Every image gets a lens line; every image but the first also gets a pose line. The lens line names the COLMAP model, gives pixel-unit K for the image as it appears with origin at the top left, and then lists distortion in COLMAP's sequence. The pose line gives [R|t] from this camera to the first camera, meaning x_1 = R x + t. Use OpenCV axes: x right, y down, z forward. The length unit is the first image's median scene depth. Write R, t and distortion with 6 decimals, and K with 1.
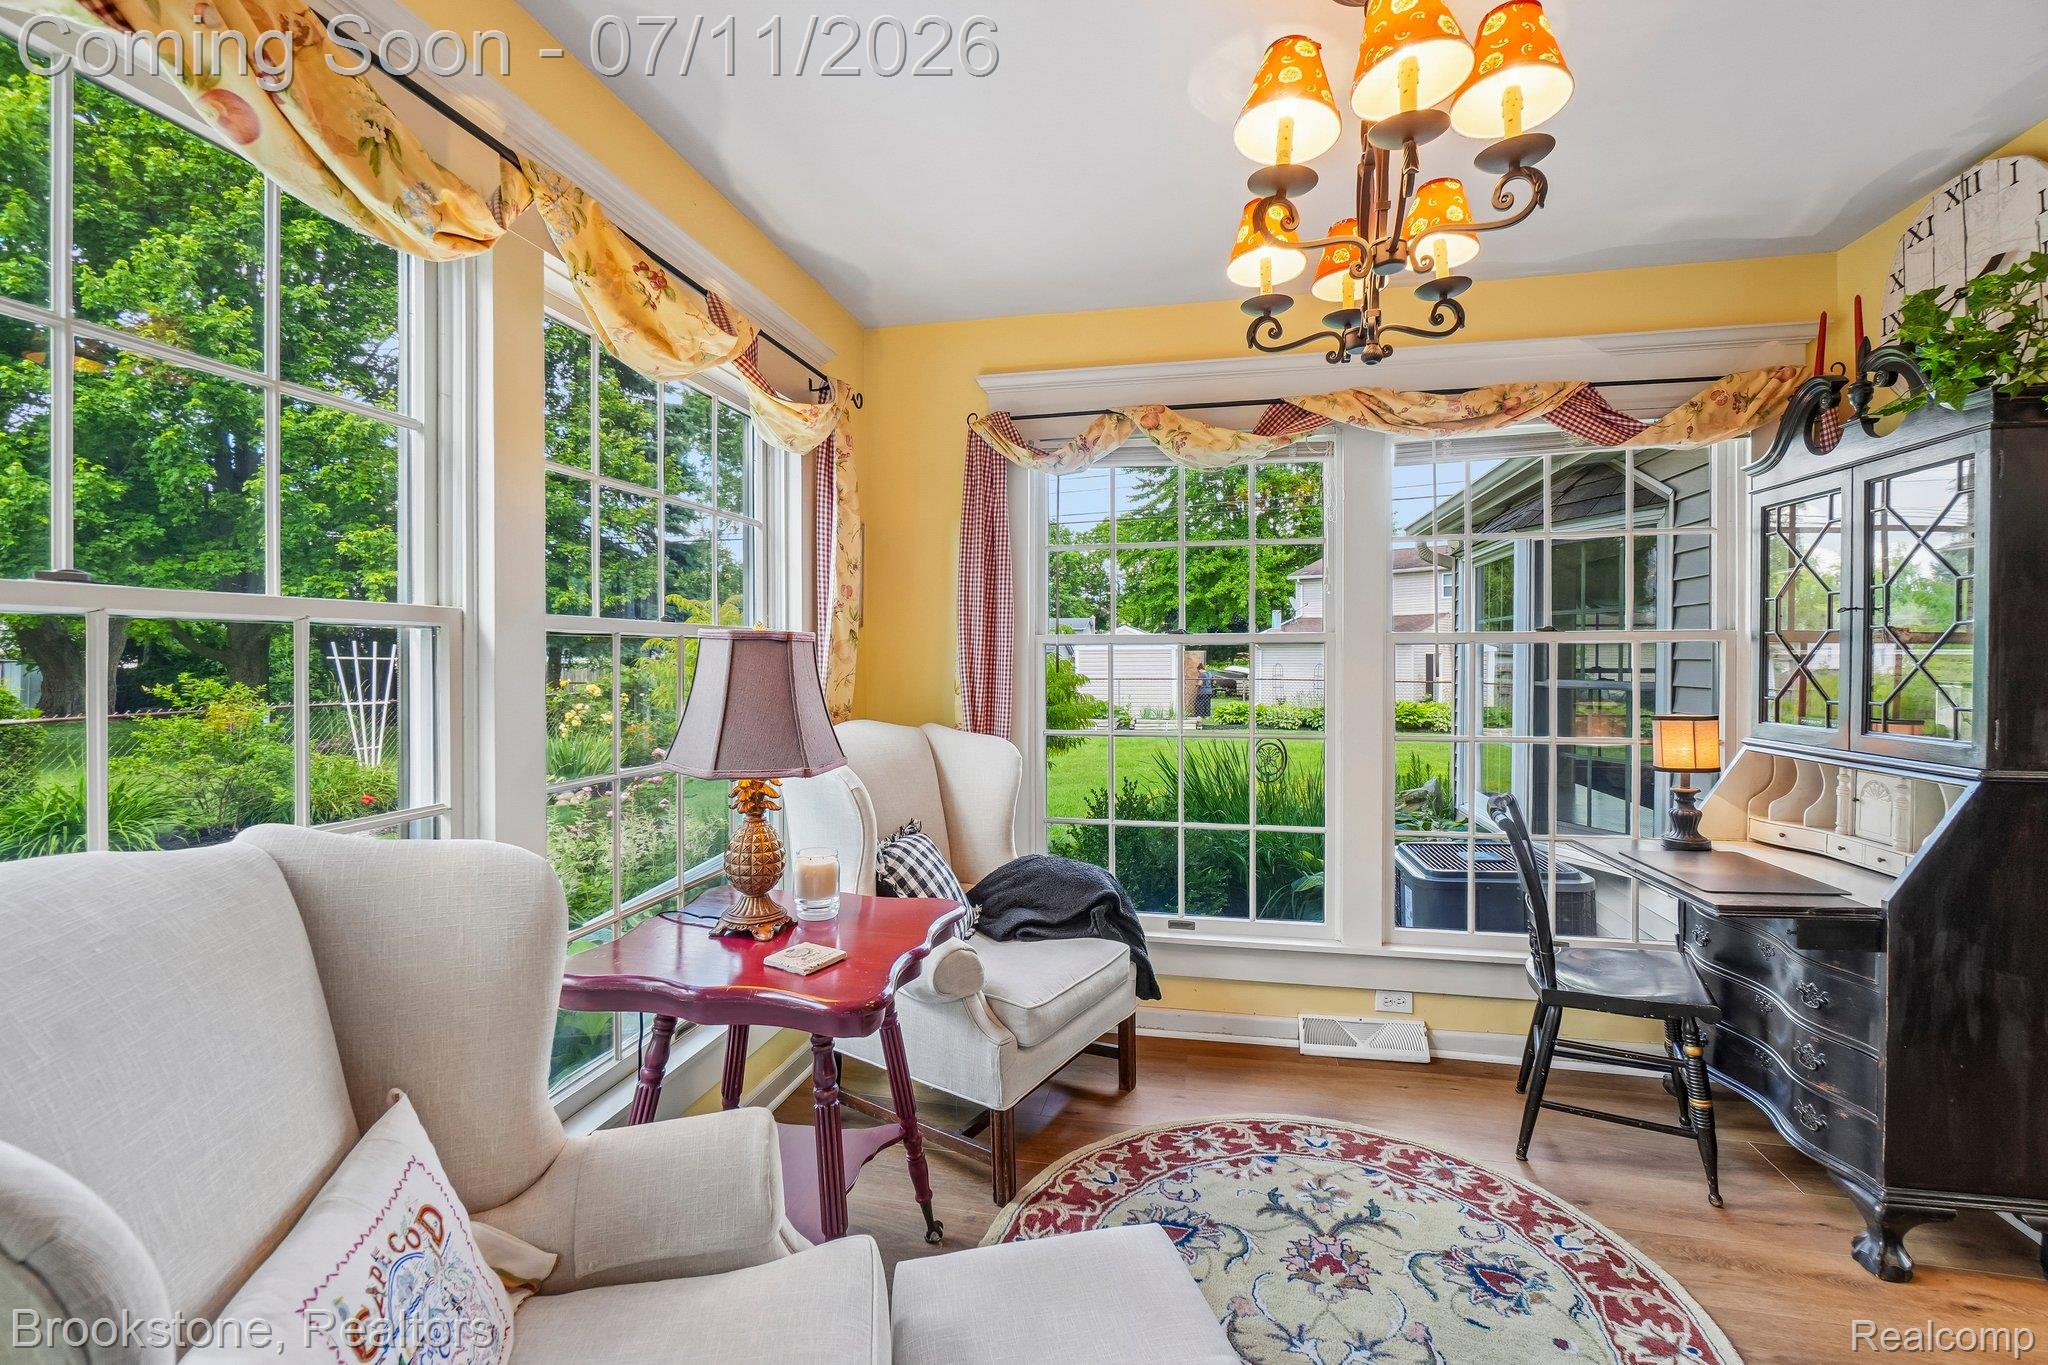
lens RADIAL K [[889.7, 0, 1034.5], [0, 889.7, 662.9], [0, 0, 1]] dist [-0.009203, 0.002836]
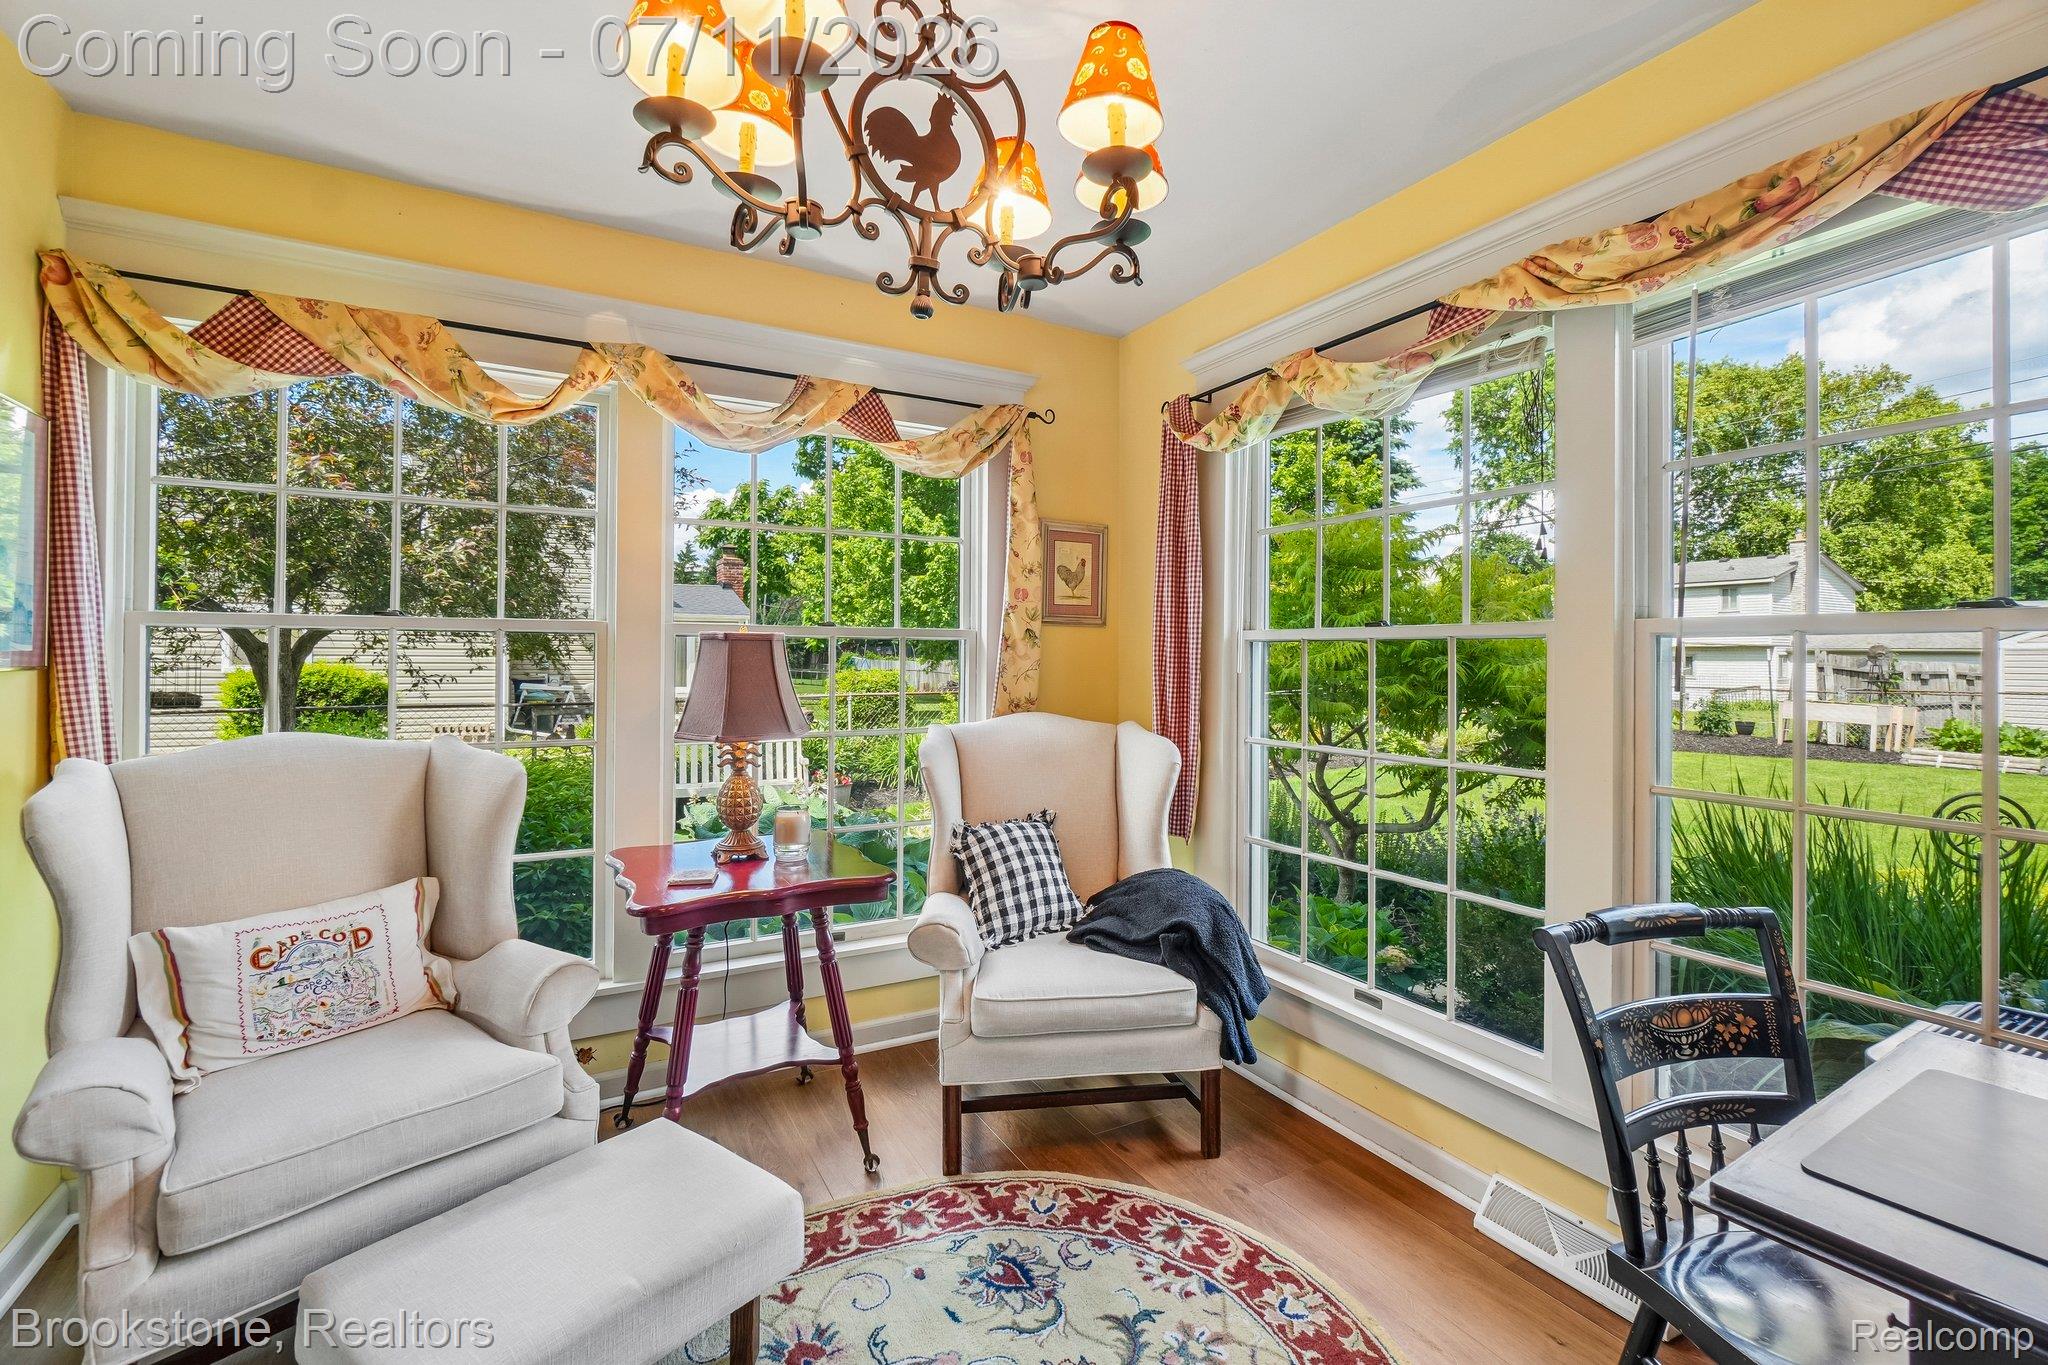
lens RADIAL K [[889.7, 0, 1029.2], [0, 889.7, 649.0], [0, 0, 1]] dist [-0.009203, 0.002836]
pose [[0.655499, -0.000014, -0.755196, 0.719852], [-0.012119, 0.999871, -0.010538, -0.001383], [0.755099, 0.016060, 0.655414, 0.332188]]
